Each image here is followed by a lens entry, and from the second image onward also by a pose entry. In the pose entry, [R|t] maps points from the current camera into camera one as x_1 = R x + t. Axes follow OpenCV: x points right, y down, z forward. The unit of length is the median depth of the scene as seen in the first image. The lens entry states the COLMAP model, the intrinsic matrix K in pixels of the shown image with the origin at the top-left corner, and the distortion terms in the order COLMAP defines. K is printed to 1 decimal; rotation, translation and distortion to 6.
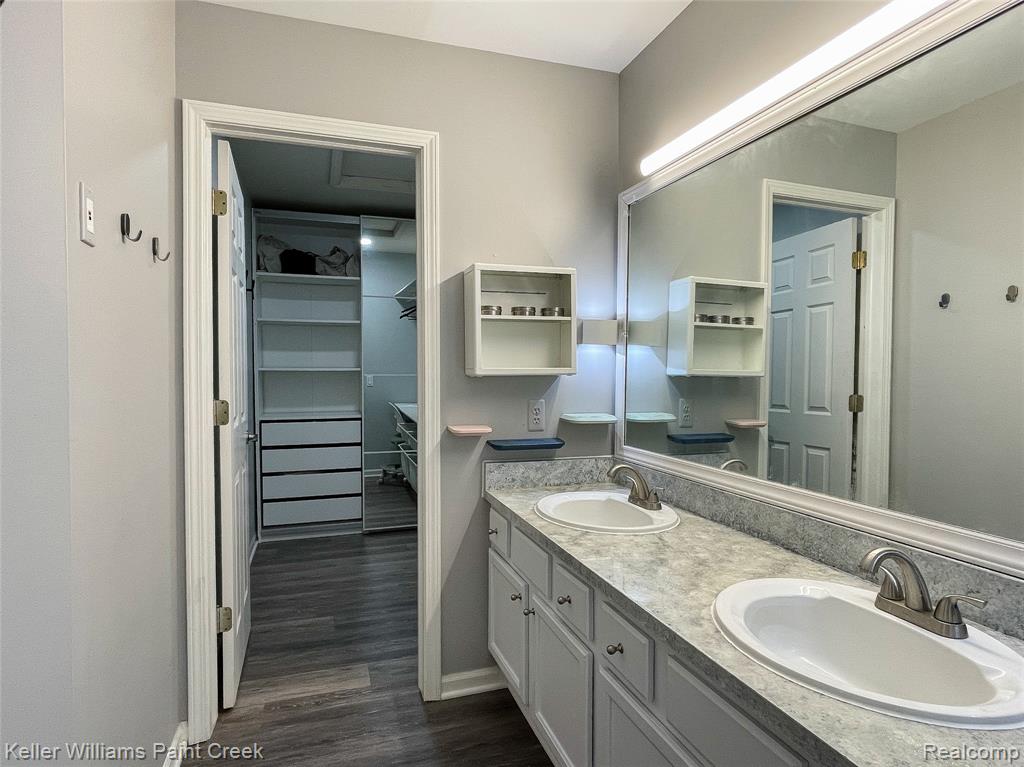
lens RADIAL K [[593.5, 0, 520.5], [0, 593.5, 379.8], [0, 0, 1]] dist [0.020430, 0.004997]
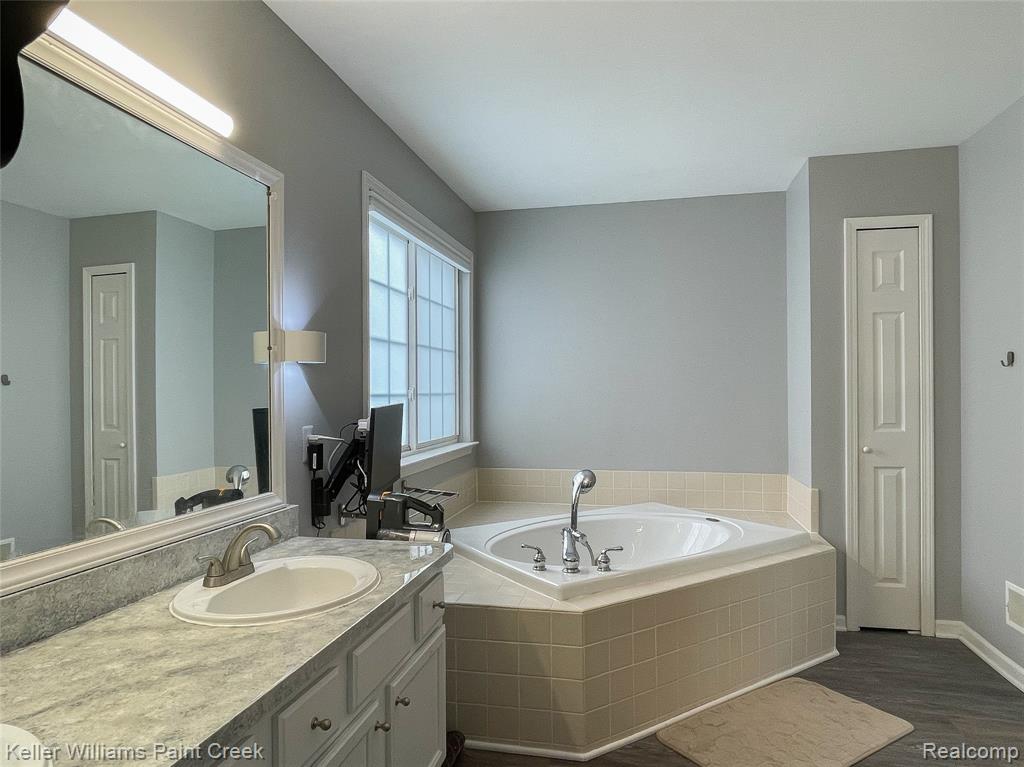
lens RADIAL K [[629.9, 0, 514.3], [0, 629.9, 387.9], [0, 0, 1]] dist [-0.006703, -0.008334]
pose [[-0.852880, 0.003131, 0.522097, -0.484504], [0.009518, 0.999909, 0.009553, -0.031262], [-0.522020, 0.013117, -0.852832, 1.423099]]
